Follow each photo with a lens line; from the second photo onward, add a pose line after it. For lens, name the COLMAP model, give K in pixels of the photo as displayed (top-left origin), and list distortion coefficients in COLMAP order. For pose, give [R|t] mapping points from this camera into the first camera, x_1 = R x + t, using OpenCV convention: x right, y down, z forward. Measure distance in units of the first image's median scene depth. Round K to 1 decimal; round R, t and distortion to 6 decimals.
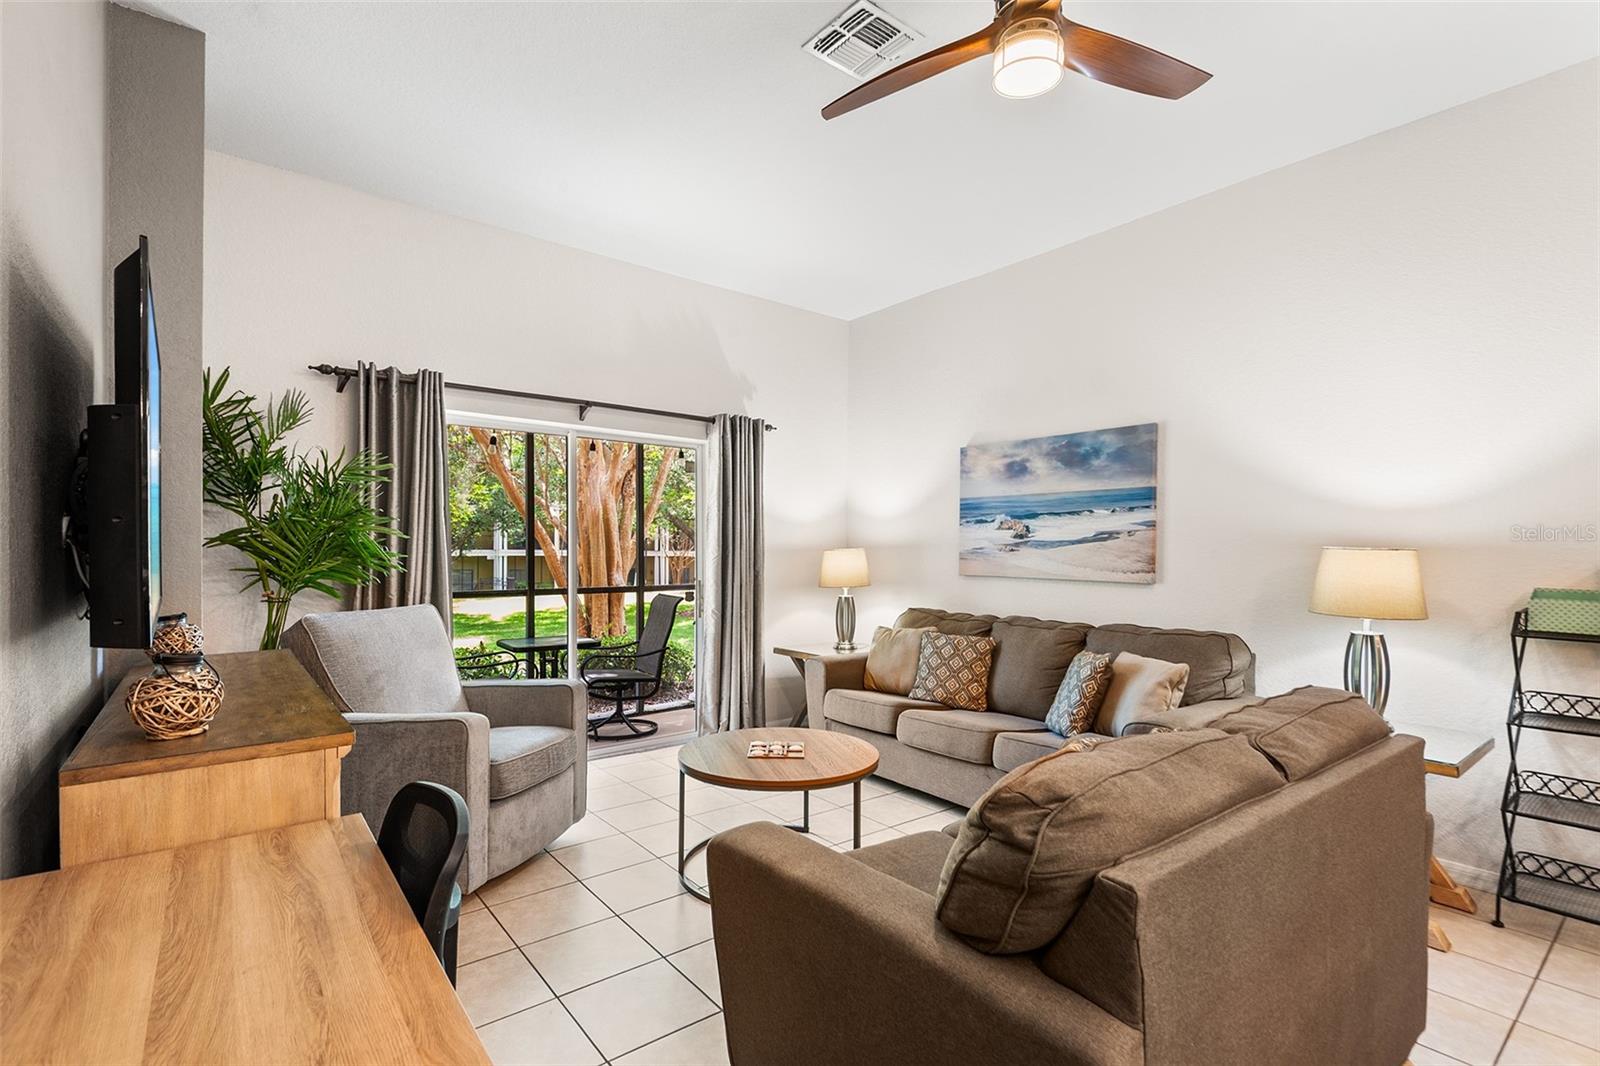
lens RADIAL K [[739.1, 0, 791.8], [0, 739.1, 552.6], [0, 0, 1]] dist [0.003654, -0.003976]
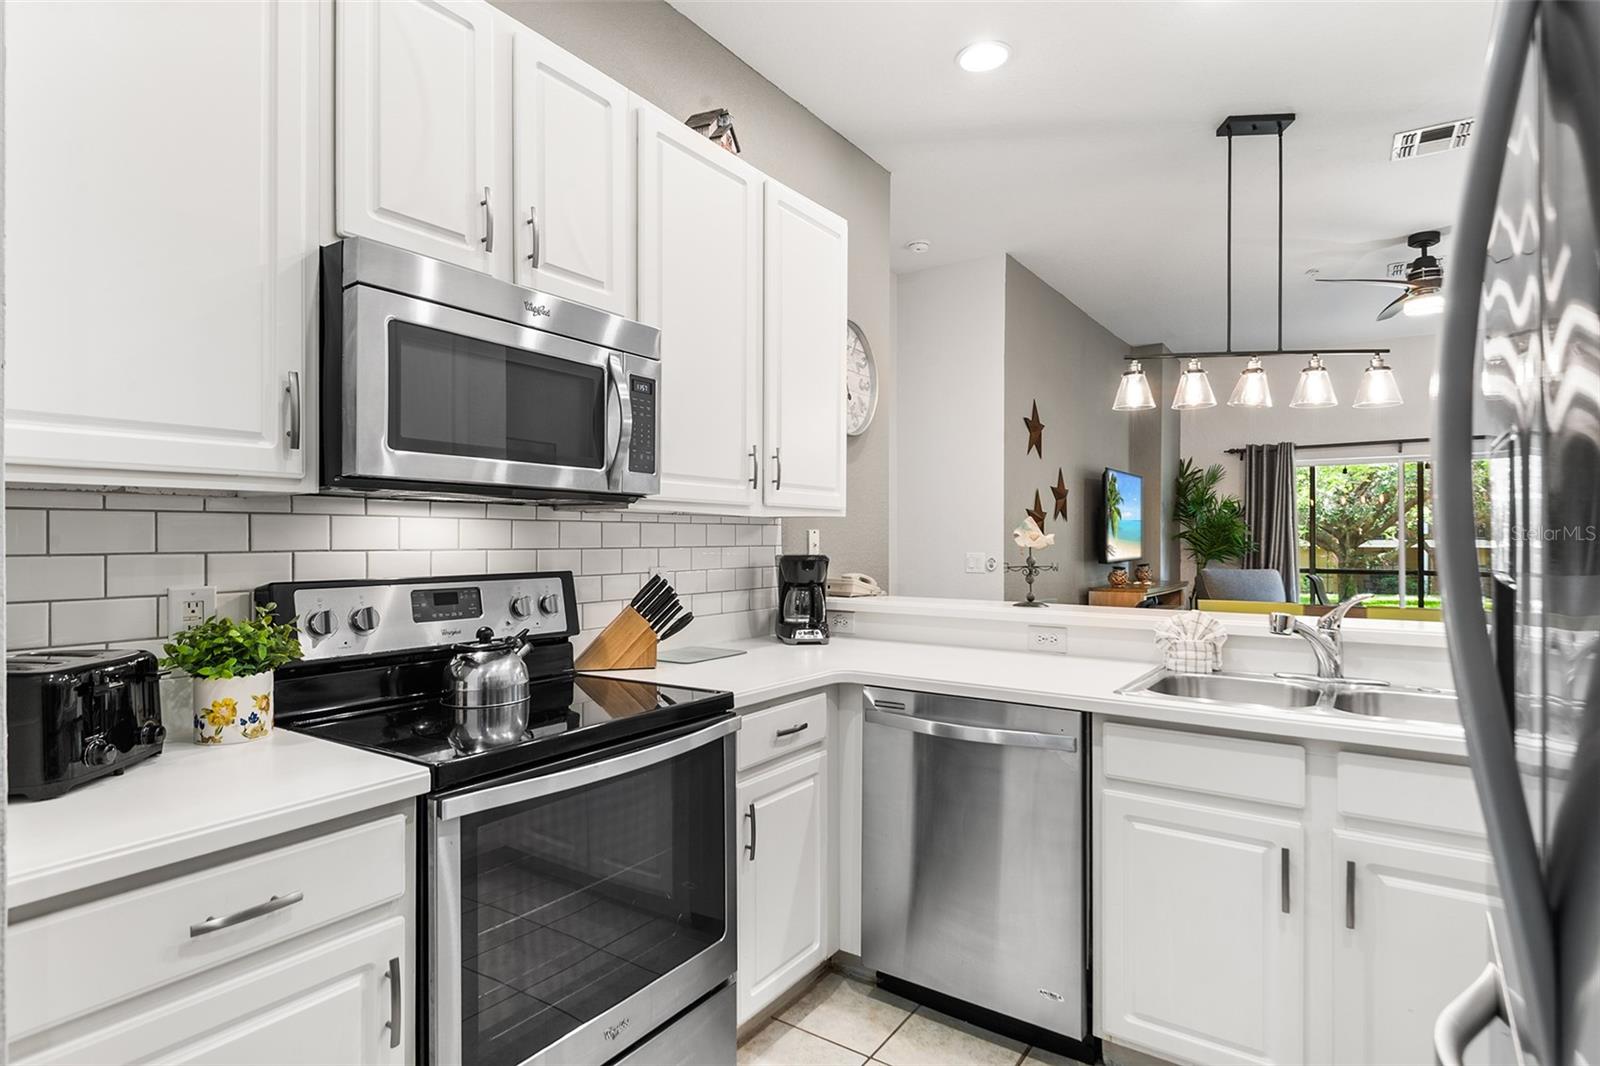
lens RADIAL K [[834.3, 0, 793.7], [0, 834.3, 534.7], [0, 0, 1]] dist [0.030584, -0.021851]
pose [[0.287904, -0.008160, -0.957625, 1.108161], [-0.003375, 0.999949, -0.009535, 0.006257], [0.957653, 0.005977, 0.287861, -0.731251]]
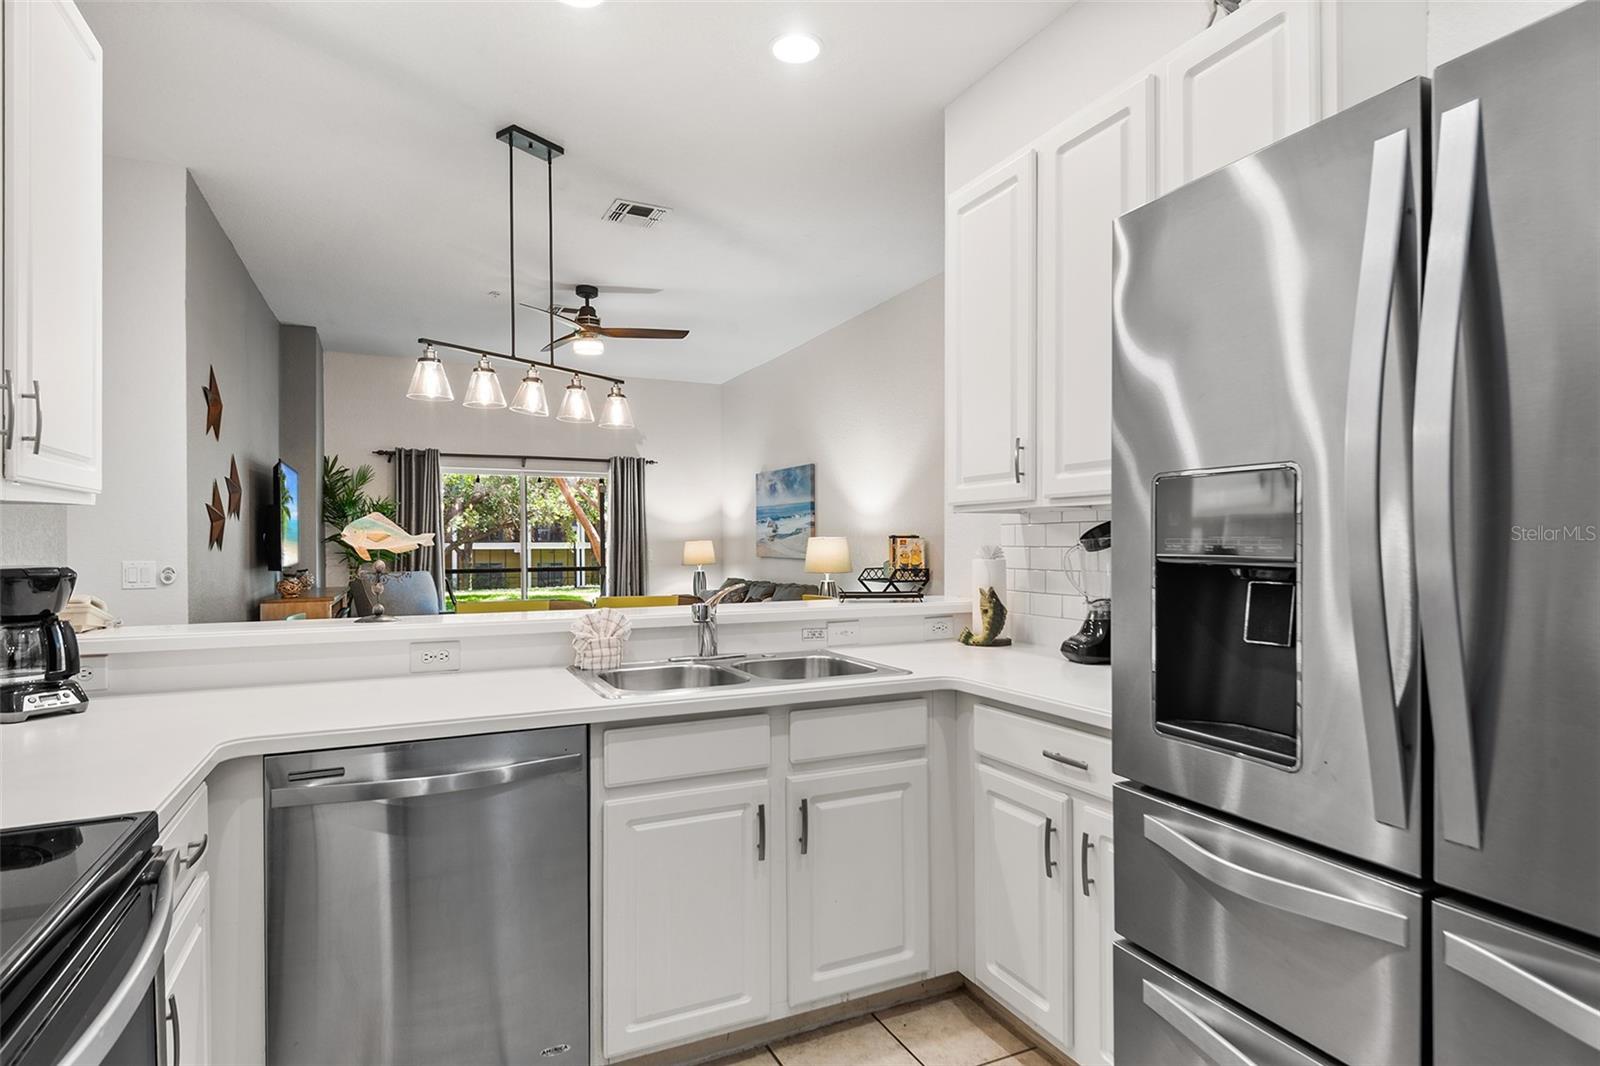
lens RADIAL K [[834.3, 0, 792.2], [0, 834.3, 543.4], [0, 0, 1]] dist [0.030584, -0.021851]
pose [[0.971542, -0.008722, -0.236706, 0.888887], [0.008639, 0.999962, -0.001388, 0.008466], [0.236709, -0.000696, 0.971580, -0.847910]]
